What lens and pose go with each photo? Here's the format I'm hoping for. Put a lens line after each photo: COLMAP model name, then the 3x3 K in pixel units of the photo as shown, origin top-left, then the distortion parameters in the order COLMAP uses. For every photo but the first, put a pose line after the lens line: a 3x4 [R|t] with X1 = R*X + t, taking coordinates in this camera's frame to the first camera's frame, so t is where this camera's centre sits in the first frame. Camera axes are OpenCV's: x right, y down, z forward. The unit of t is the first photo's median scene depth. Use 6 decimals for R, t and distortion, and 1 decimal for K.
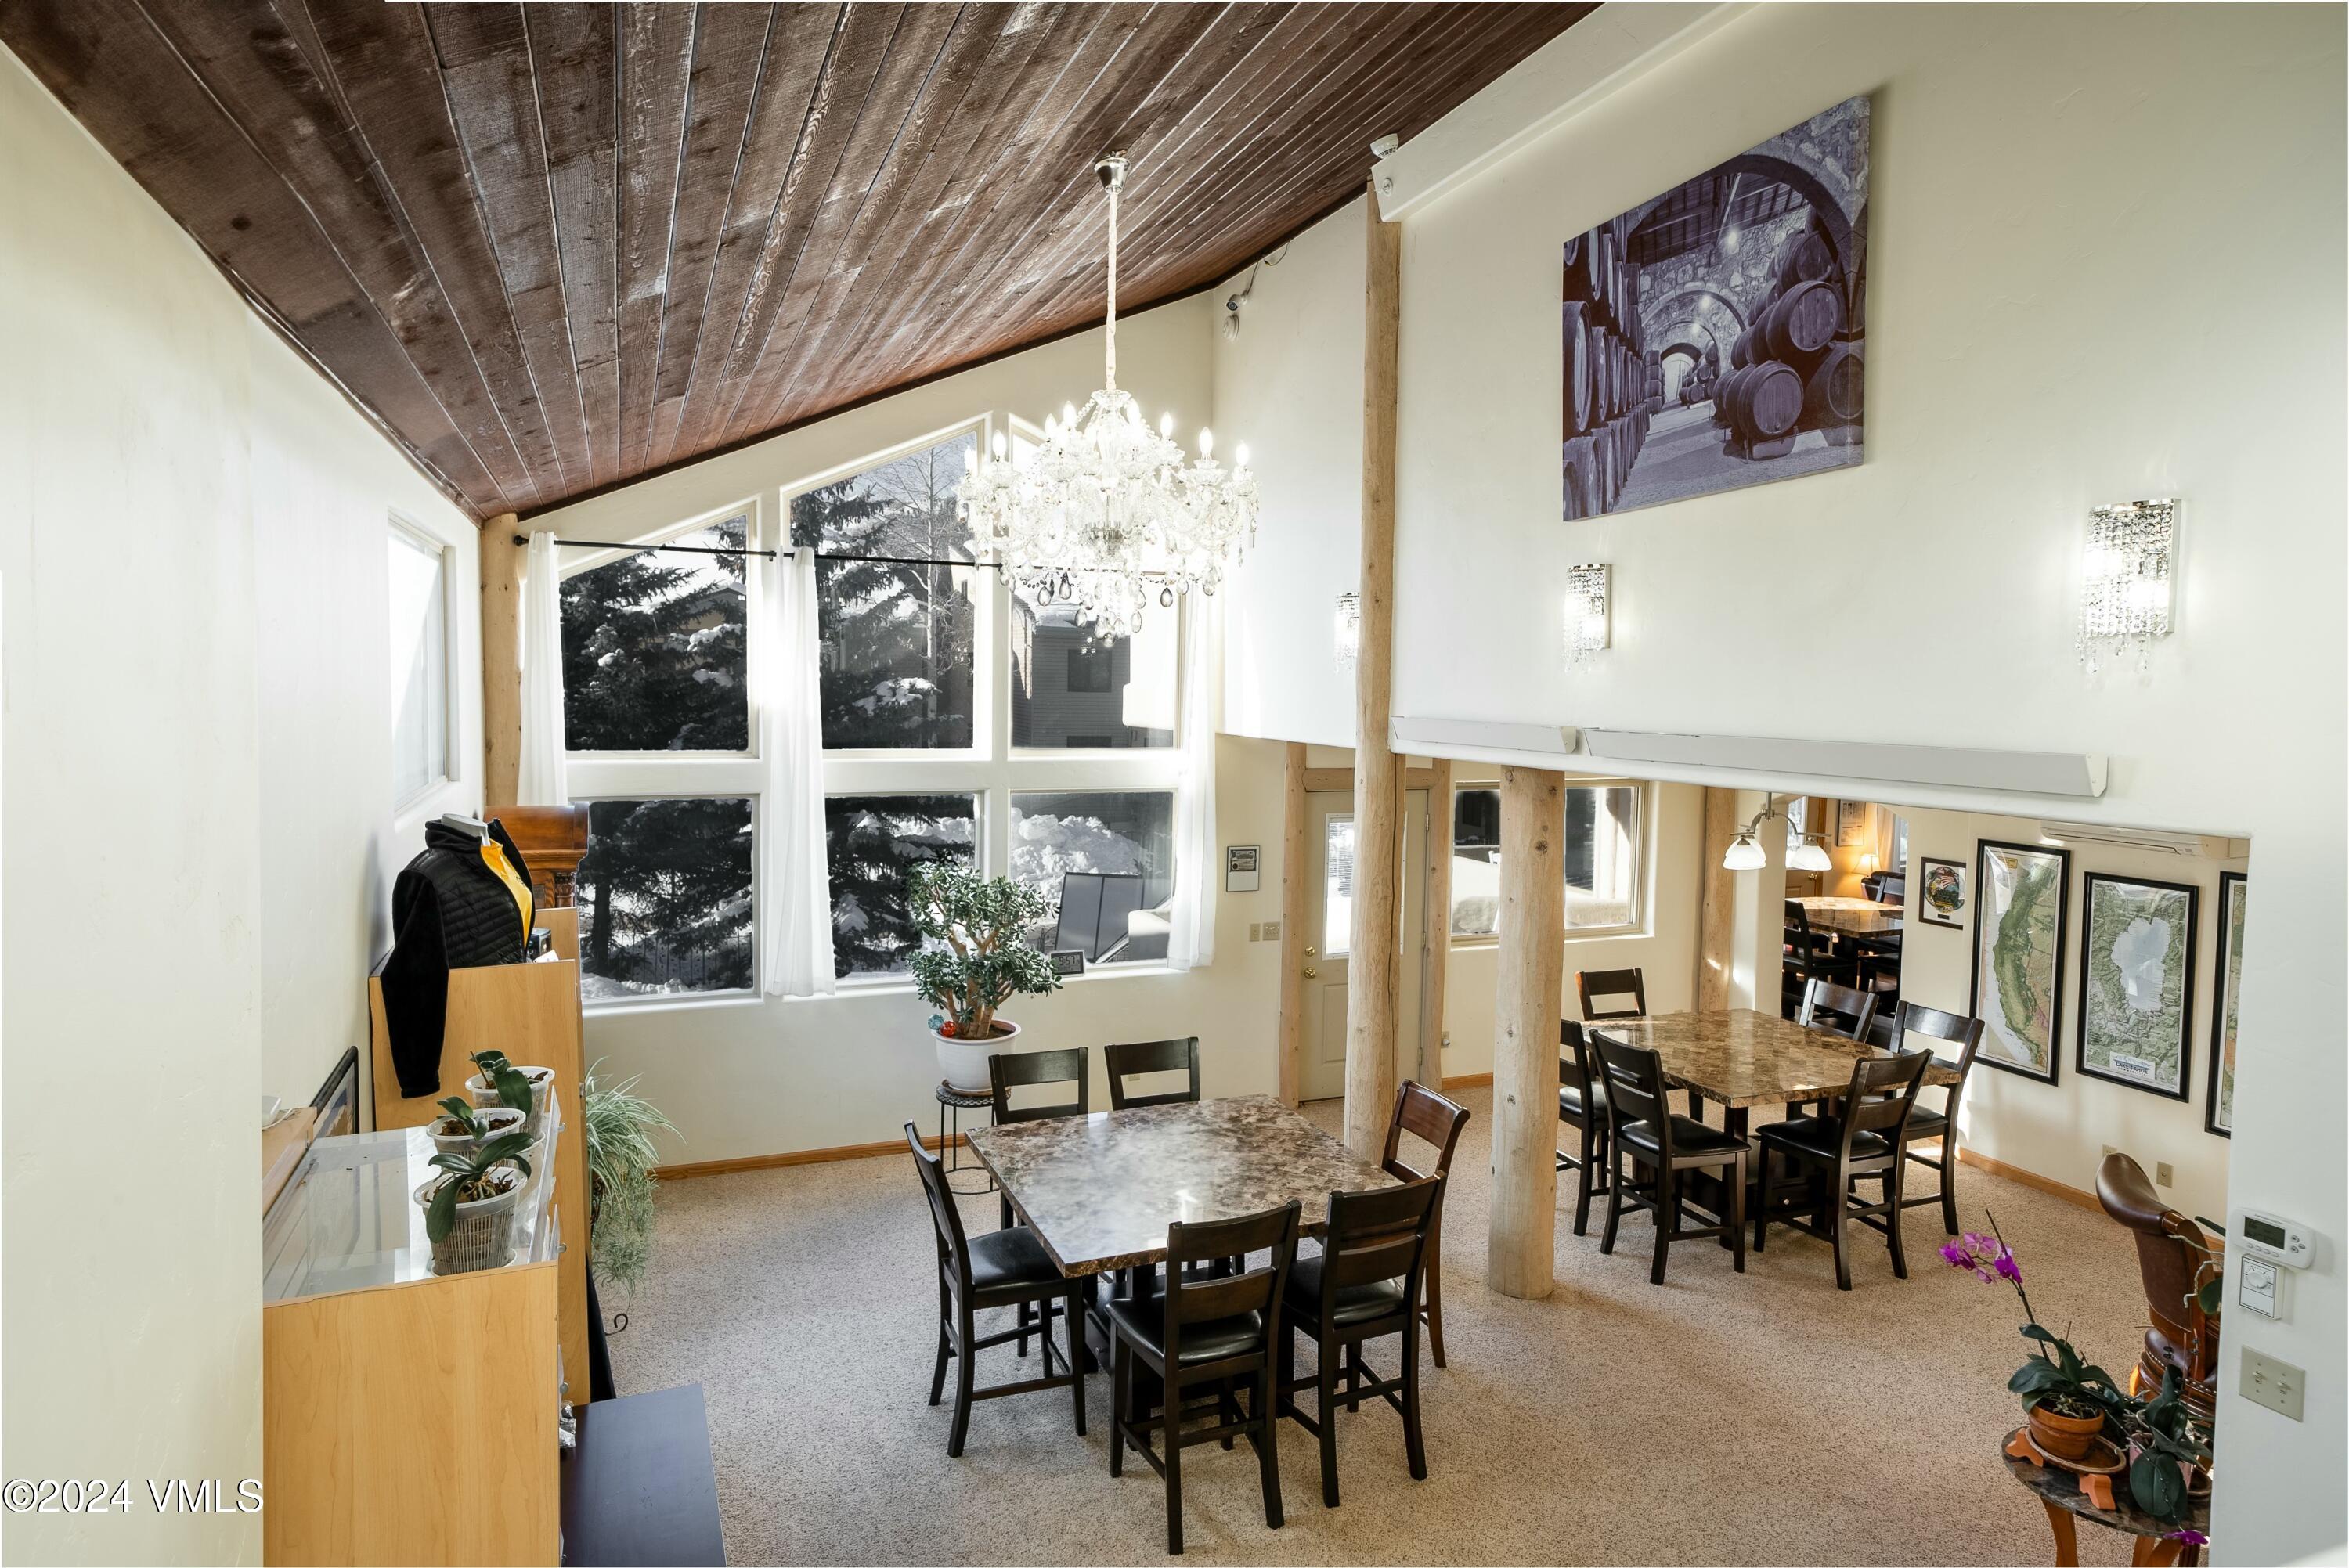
lens RADIAL K [[1389.0, 0, 1174.5], [0, 1389.0, 784.0], [0, 0, 1]] dist [0.024569, 0.002966]
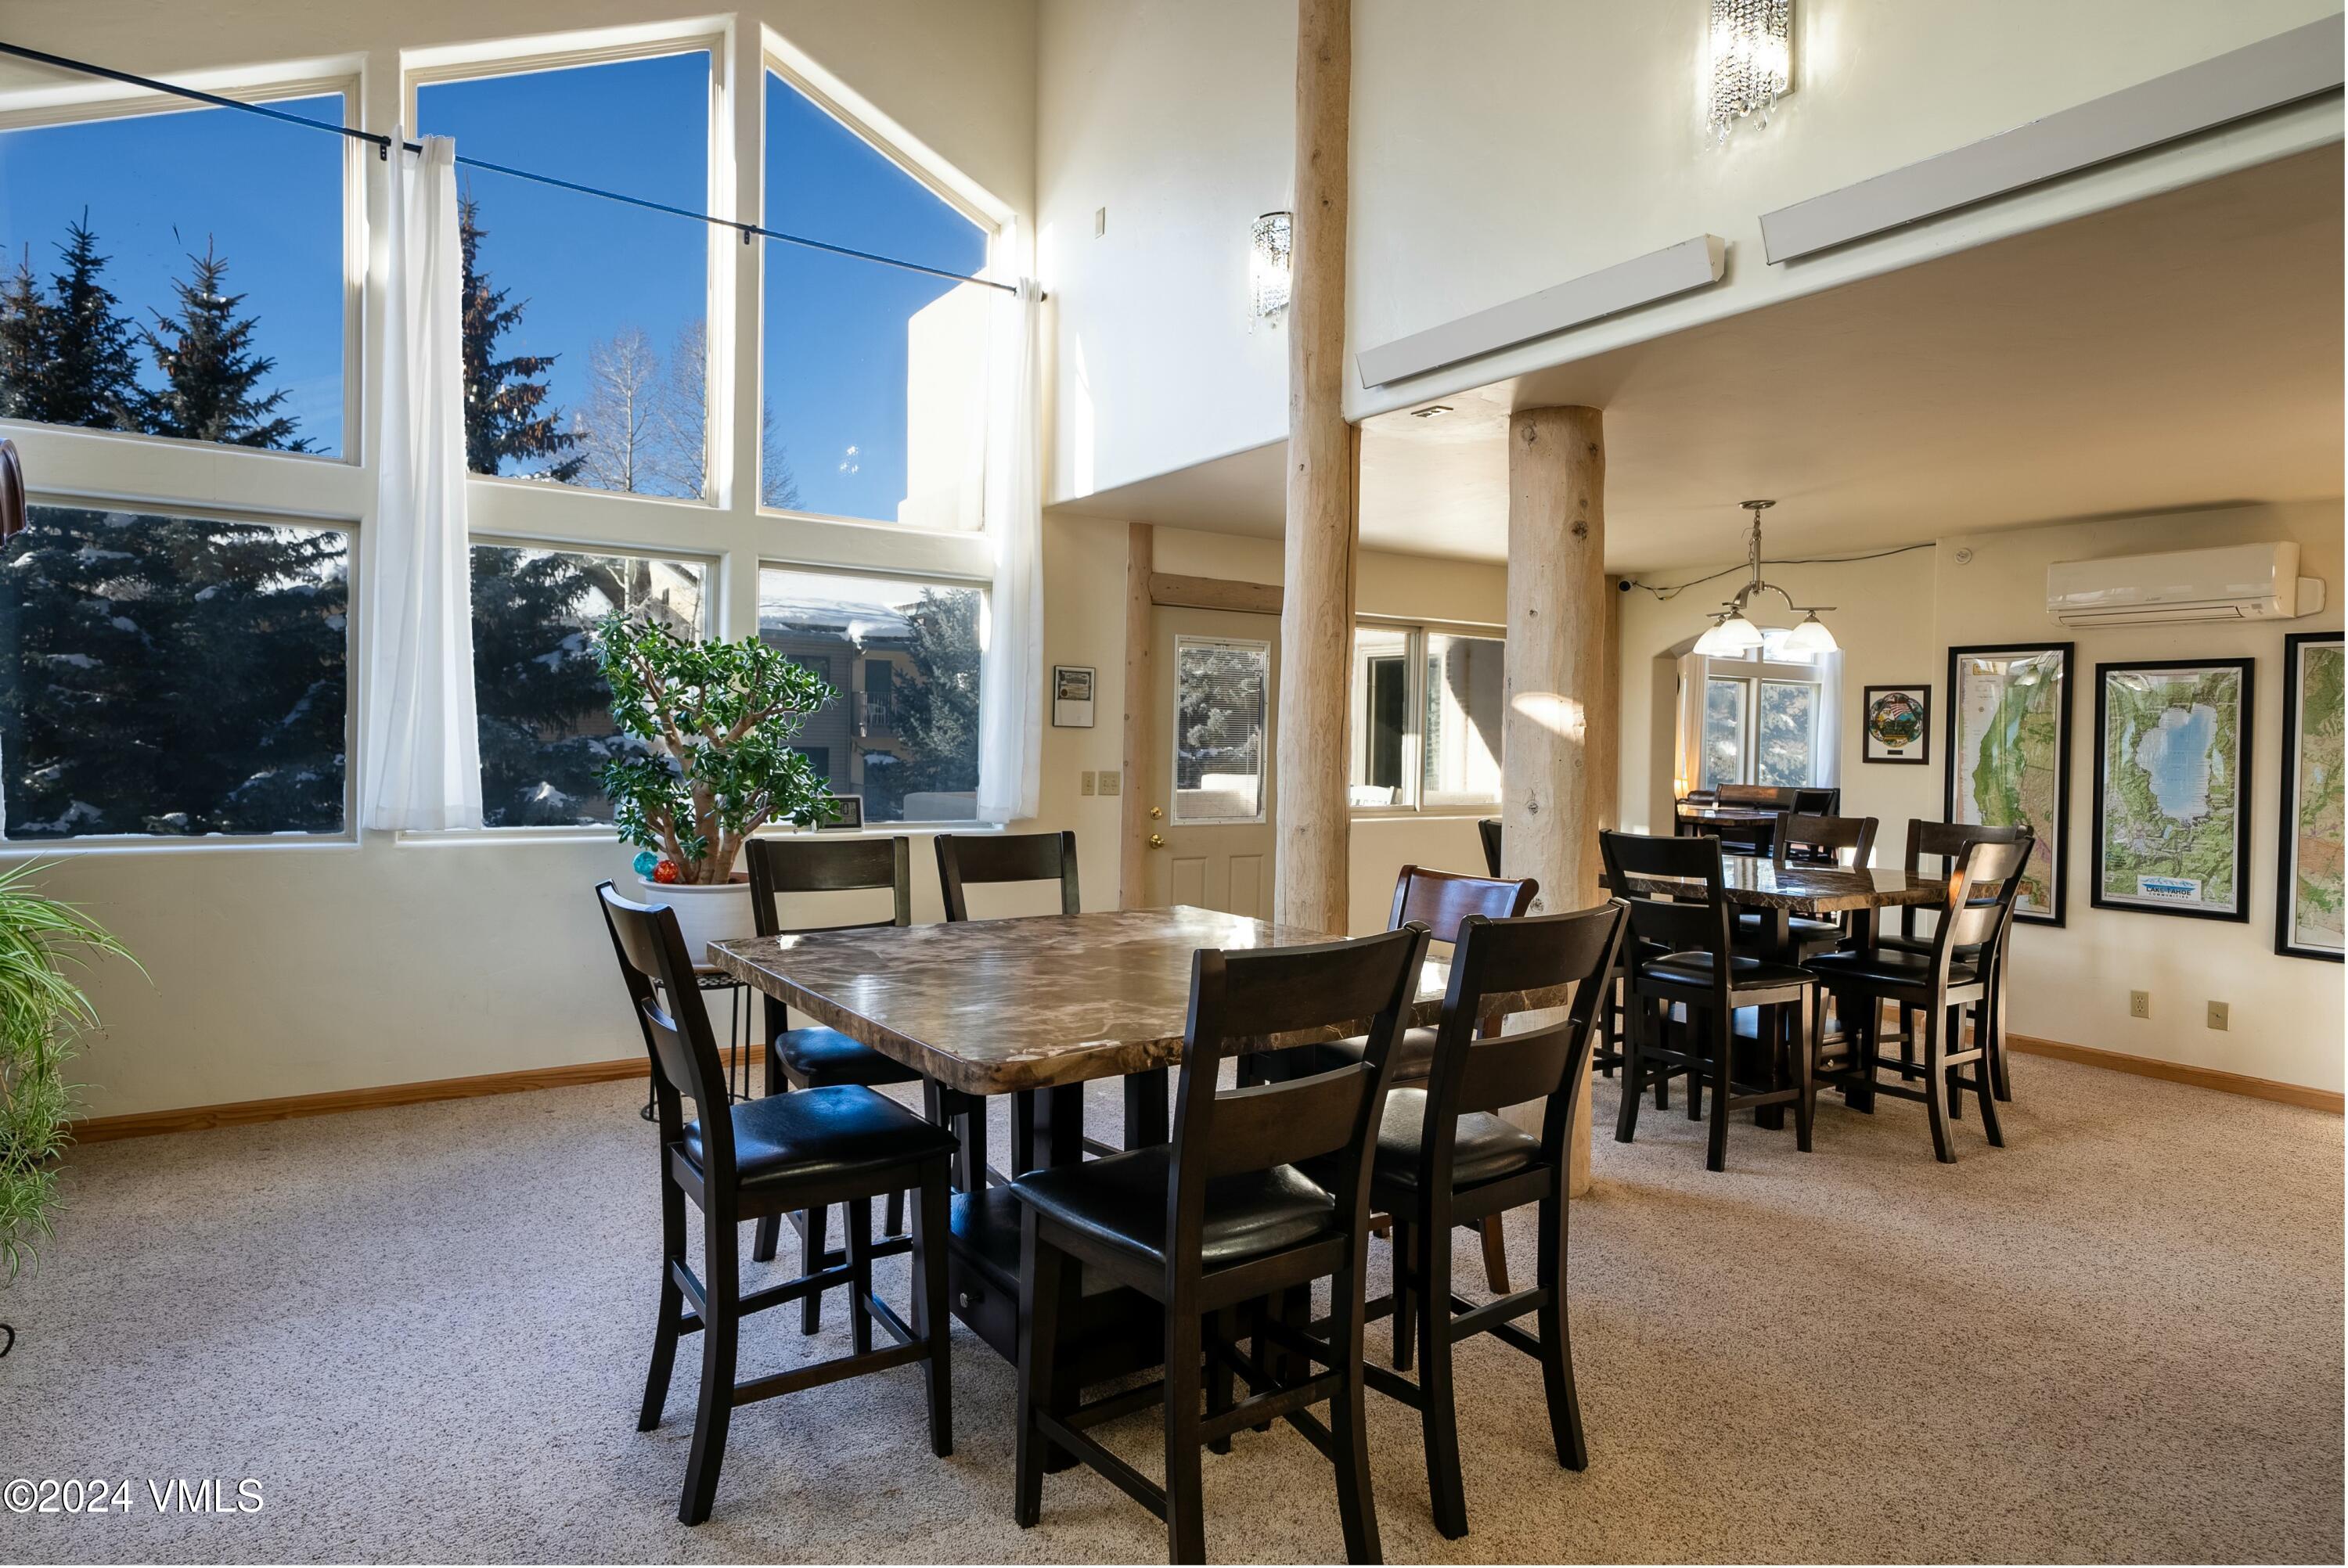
lens RADIAL K [[1358.0, 0, 1162.7], [0, 1358.0, 755.8], [0, 0, 1]] dist [0.021663, 0.002785]
pose [[0.979511, 0.002266, 0.201377, -0.071757], [0.008754, 0.998512, -0.053820, 0.182443], [-0.201199, 0.054480, 0.978034, 0.366589]]
